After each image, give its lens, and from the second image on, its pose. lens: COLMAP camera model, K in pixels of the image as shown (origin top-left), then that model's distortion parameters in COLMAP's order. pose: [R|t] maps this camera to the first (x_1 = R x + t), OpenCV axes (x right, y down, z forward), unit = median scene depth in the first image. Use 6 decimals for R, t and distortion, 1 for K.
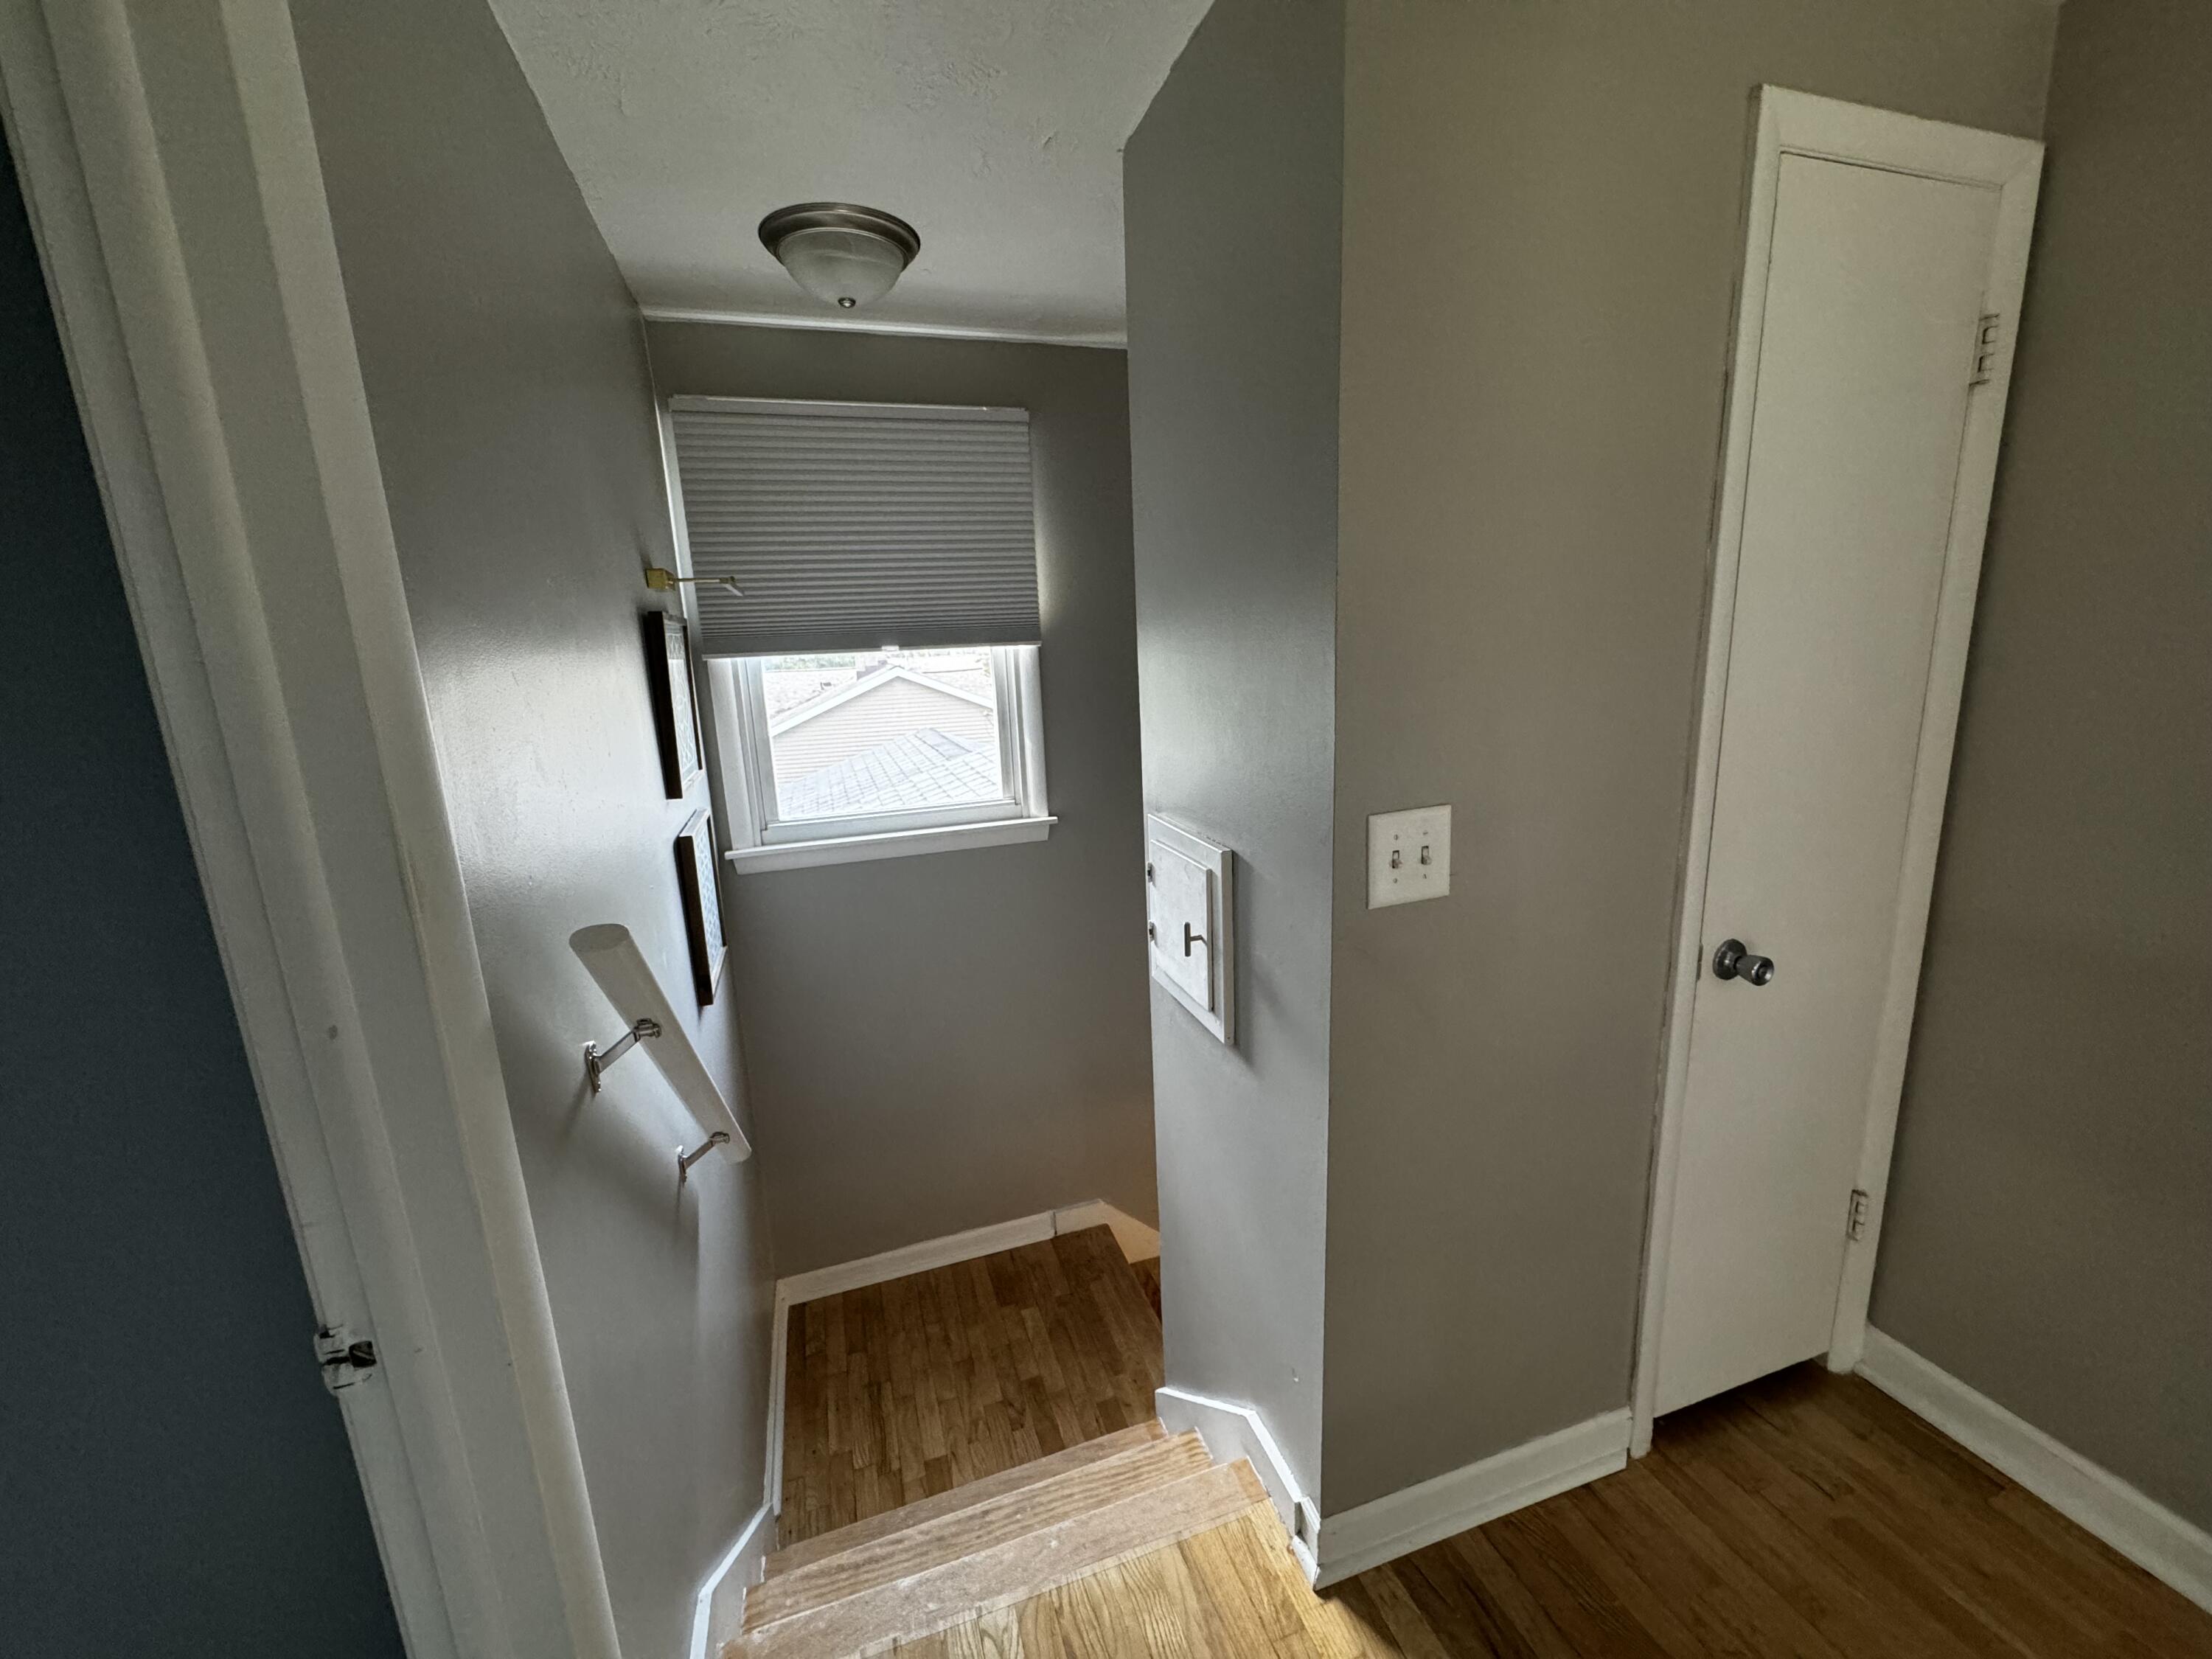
lens RADIAL K [[877.9, 0, 1105.5], [0, 877.9, 829.3], [0, 0, 1]] dist [-0.002054, 0.000264]
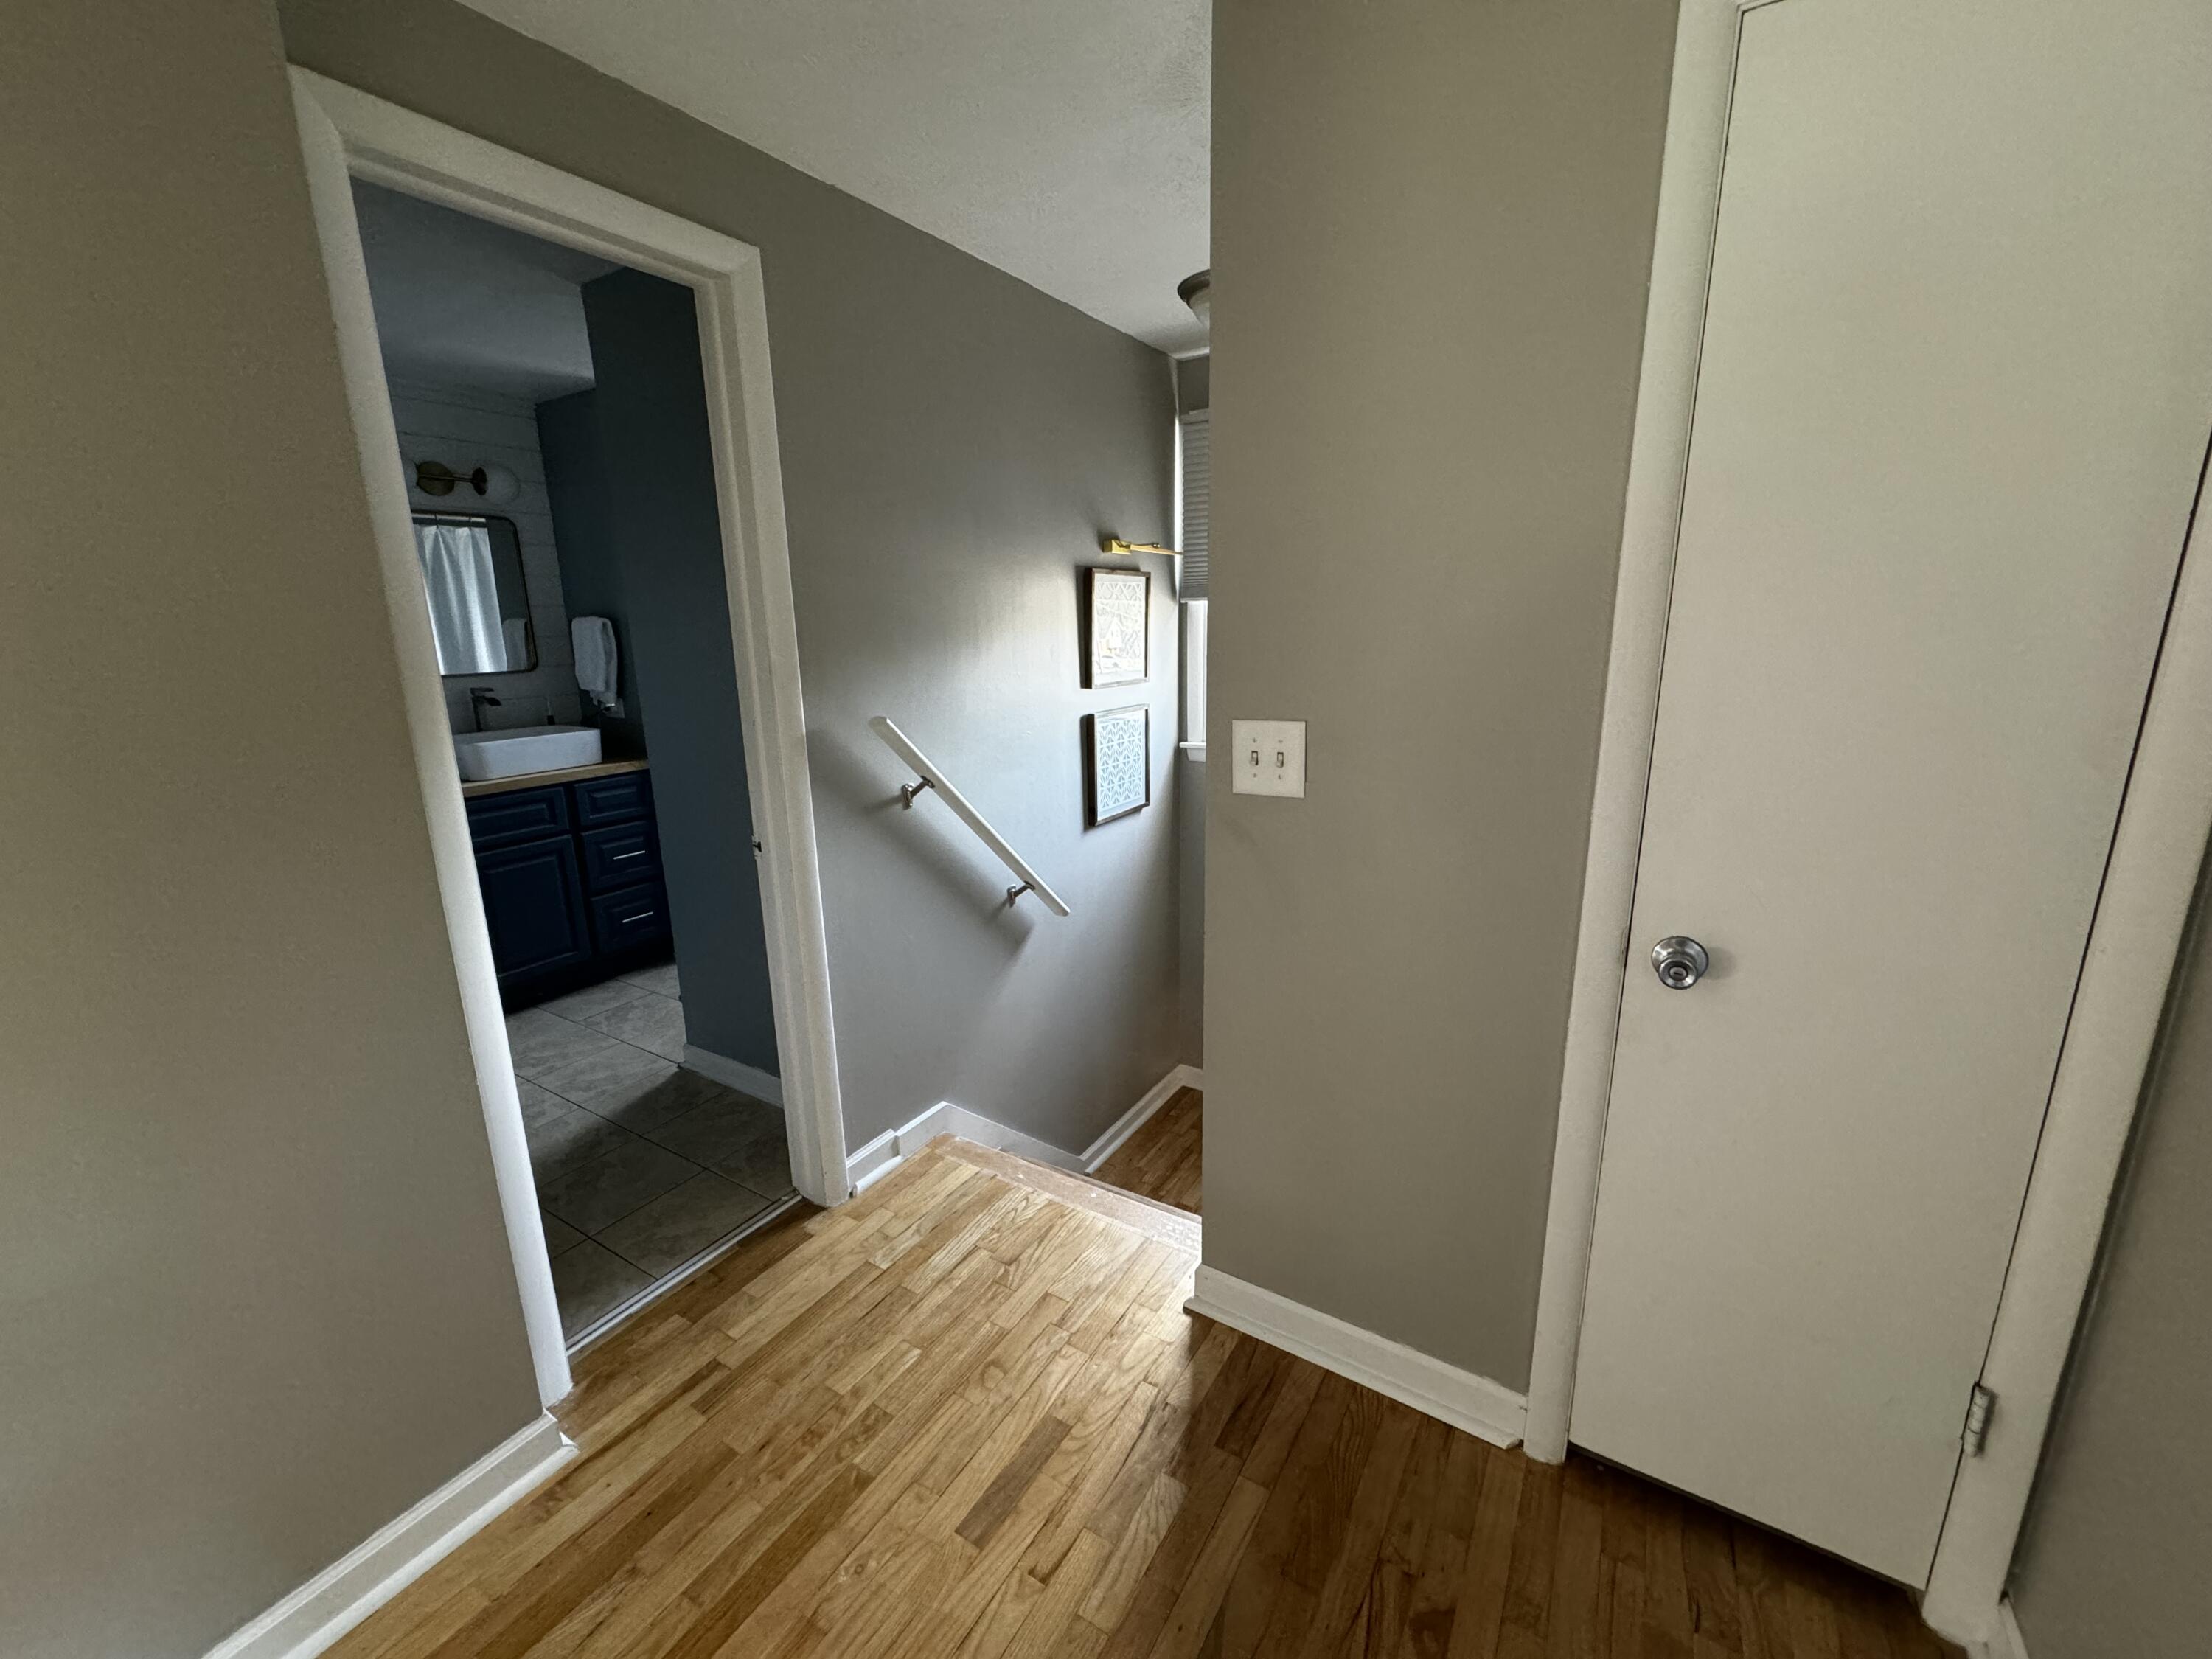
lens RADIAL K [[877.9, 0, 1106.5], [0, 877.9, 829.3], [0, 0, 1]] dist [-0.002054, 0.000264]
pose [[0.640671, 0.206201, -0.739609, 0.994079], [-0.167604, 0.977592, 0.127367, 0.007975], [0.749300, 0.042362, 0.660875, -0.002500]]
